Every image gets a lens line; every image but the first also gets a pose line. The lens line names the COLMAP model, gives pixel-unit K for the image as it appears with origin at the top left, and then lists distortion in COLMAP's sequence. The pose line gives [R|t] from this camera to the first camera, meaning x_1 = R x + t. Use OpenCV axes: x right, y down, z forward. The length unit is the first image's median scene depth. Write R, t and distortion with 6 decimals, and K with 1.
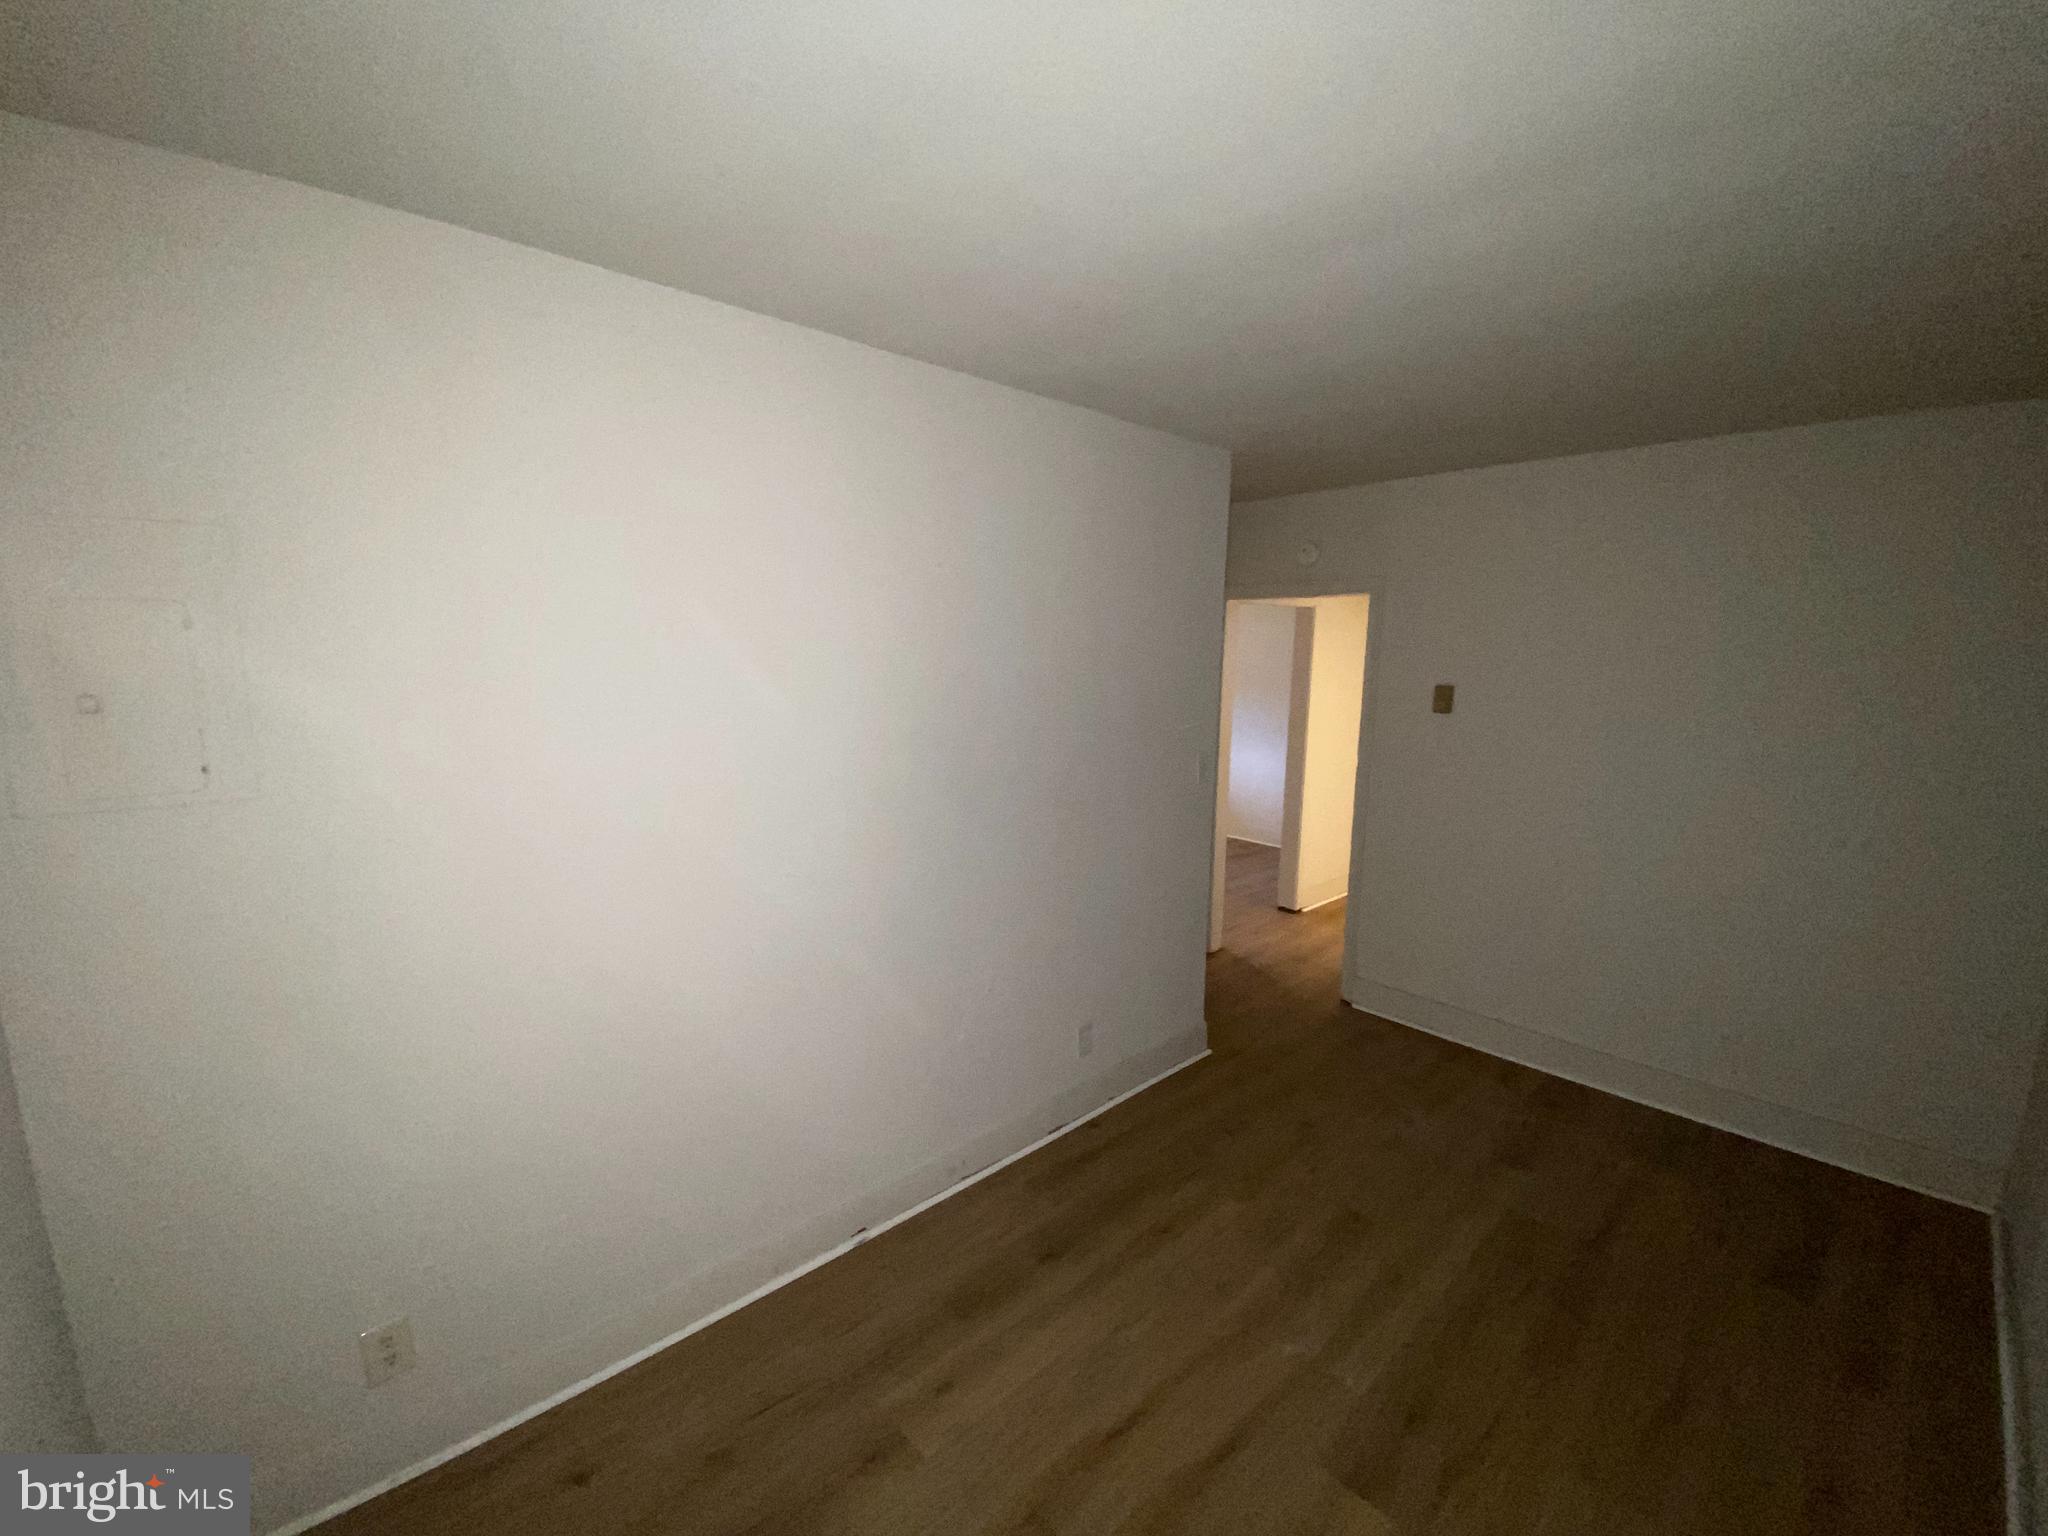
lens RADIAL K [[833.3, 0, 1021.9], [0, 833.3, 771.1], [0, 0, 1]] dist [0.010214, -0.017210]
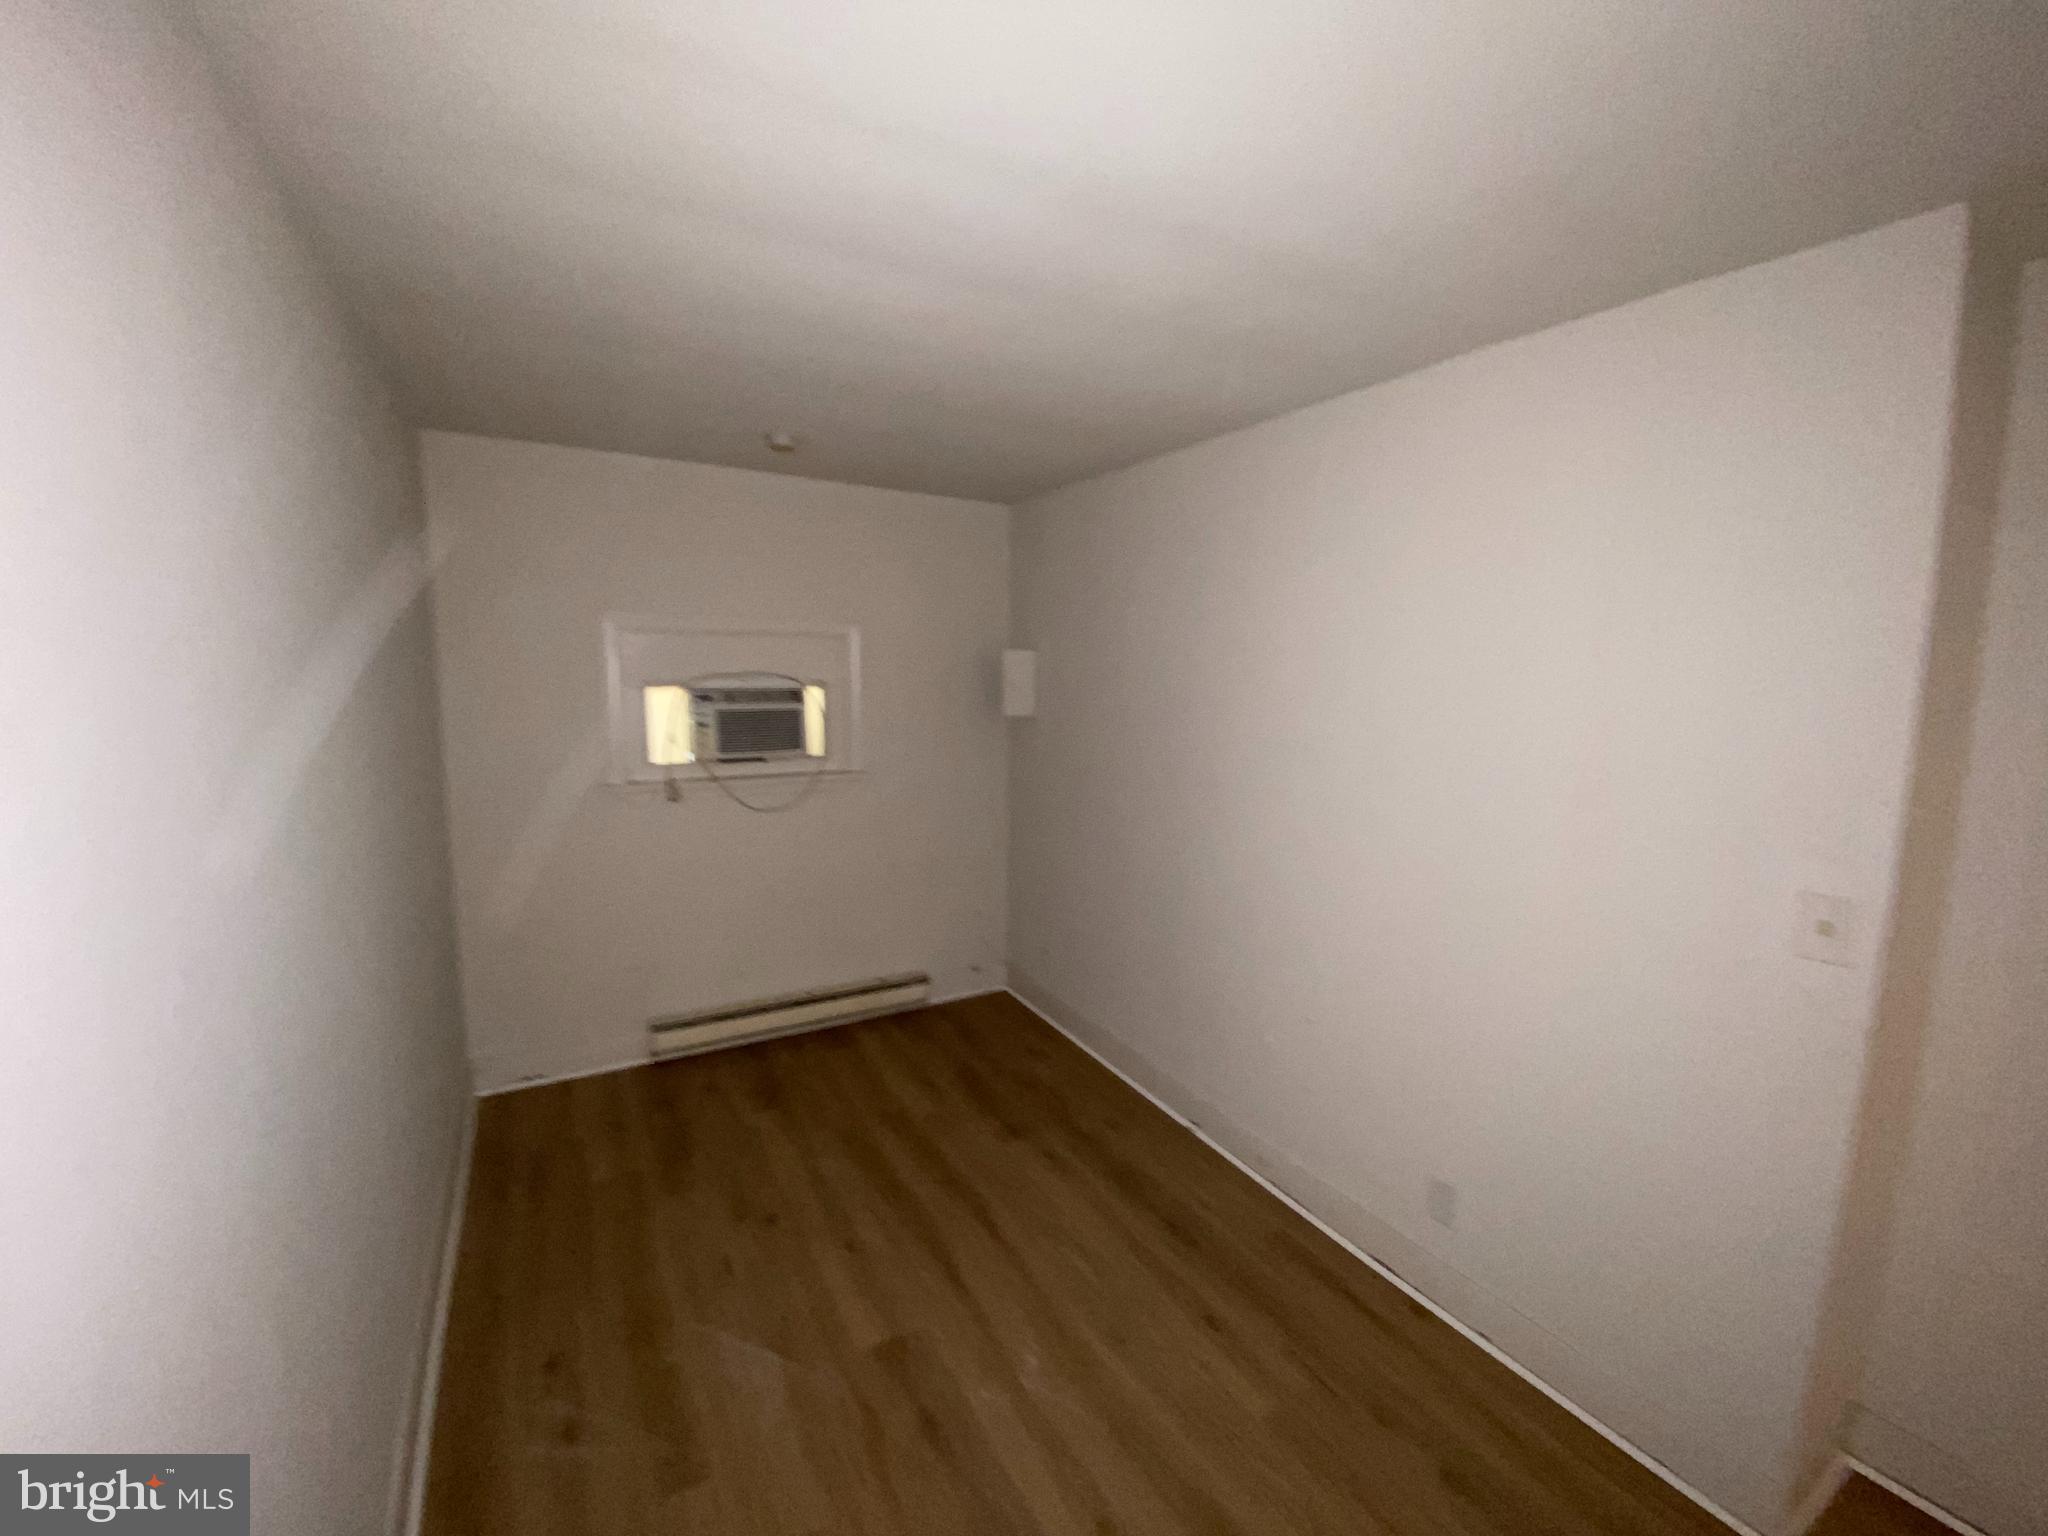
lens RADIAL K [[829.3, 0, 1017.8], [0, 829.3, 771.6], [0, 0, 1]] dist [0.000155, -0.016889]
pose [[-0.222623, 0.118883, -0.967629, 1.039703], [-0.174404, 0.971669, 0.159505, -0.119420], [0.959178, 0.204268, -0.195582, 0.904214]]
